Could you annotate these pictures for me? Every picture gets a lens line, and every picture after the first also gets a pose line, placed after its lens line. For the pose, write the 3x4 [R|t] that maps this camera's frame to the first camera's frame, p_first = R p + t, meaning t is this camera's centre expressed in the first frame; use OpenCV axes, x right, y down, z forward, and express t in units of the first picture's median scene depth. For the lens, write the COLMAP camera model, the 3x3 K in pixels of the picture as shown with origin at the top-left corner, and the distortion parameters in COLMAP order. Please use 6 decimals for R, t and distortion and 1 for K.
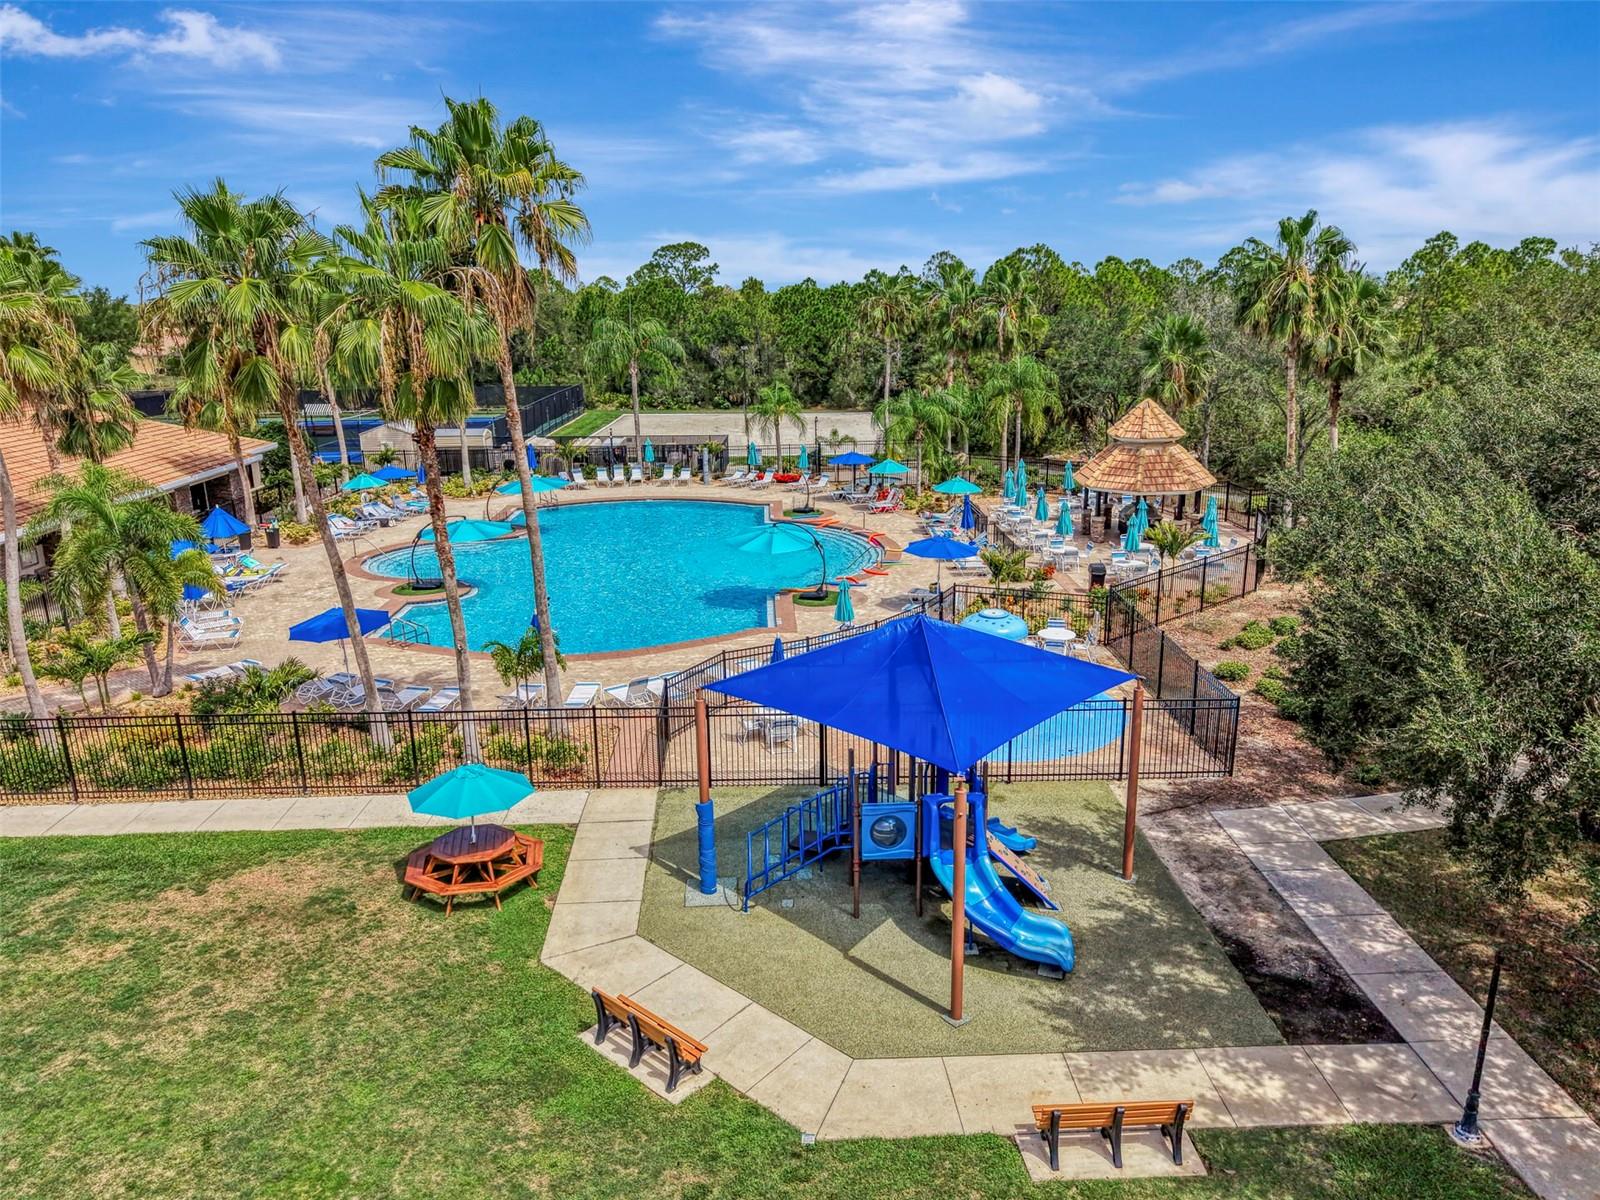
lens RADIAL K [[1115.3, 0, 807.7], [0, 1115.3, 600.2], [0, 0, 1]] dist [0.026259, -0.019812]
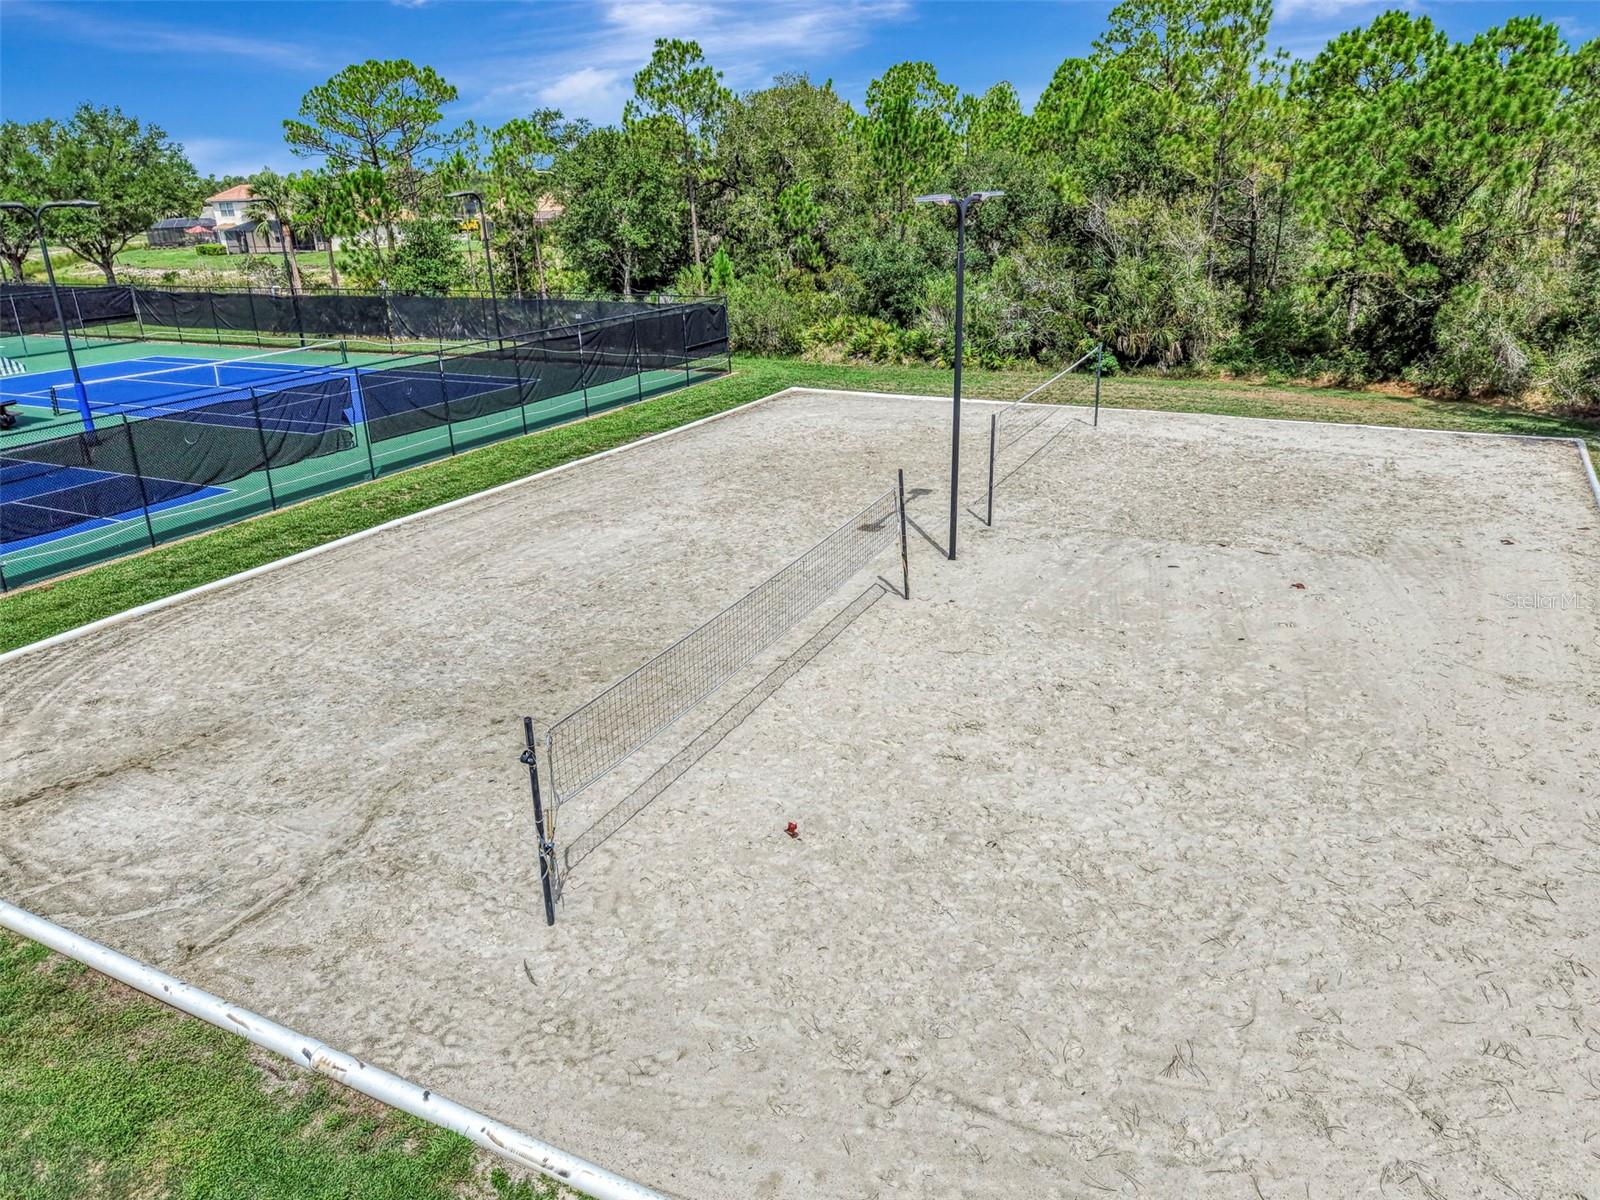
lens RADIAL K [[1115.3, 0, 796.0], [0, 1115.3, 597.2], [0, 0, 1]] dist [0.026259, -0.019812]
pose [[0.876216, 0.156651, -0.455748, 0.017295], [-0.106270, 0.985222, 0.134331, -0.138689], [0.470056, -0.069270, 0.879914, 0.626547]]
